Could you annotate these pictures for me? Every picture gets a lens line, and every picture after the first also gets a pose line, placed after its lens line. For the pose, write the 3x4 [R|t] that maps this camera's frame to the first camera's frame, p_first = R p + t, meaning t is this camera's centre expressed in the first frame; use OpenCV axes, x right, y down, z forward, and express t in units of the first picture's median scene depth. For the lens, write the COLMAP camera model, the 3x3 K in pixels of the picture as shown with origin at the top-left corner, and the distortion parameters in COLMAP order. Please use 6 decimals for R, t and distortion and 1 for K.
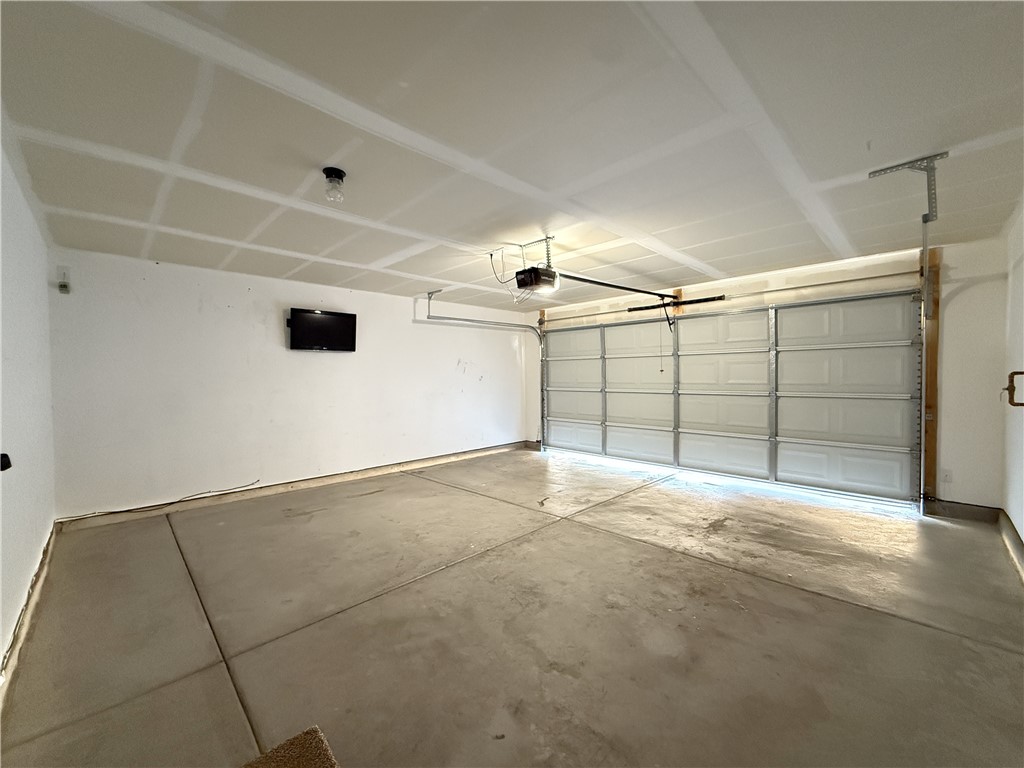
lens RADIAL K [[408.5, 0, 512.6], [0, 408.5, 382.4], [0, 0, 1]] dist [-0.004051, 0.000935]
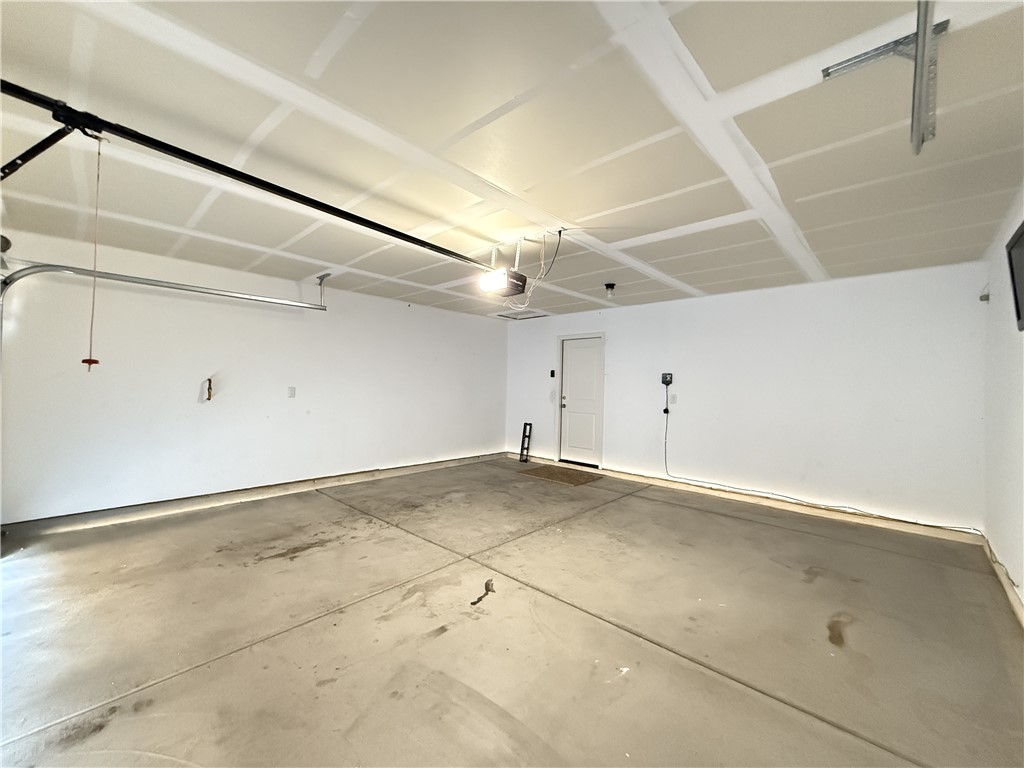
lens RADIAL K [[408.5, 0, 511.1], [0, 408.5, 383.7], [0, 0, 1]] dist [-0.004051, 0.000935]
pose [[-0.999552, -0.010215, -0.028141, 0.073740], [-0.010503, 0.999894, 0.010113, -0.027922], [0.028035, 0.010404, -0.999553, 2.104857]]
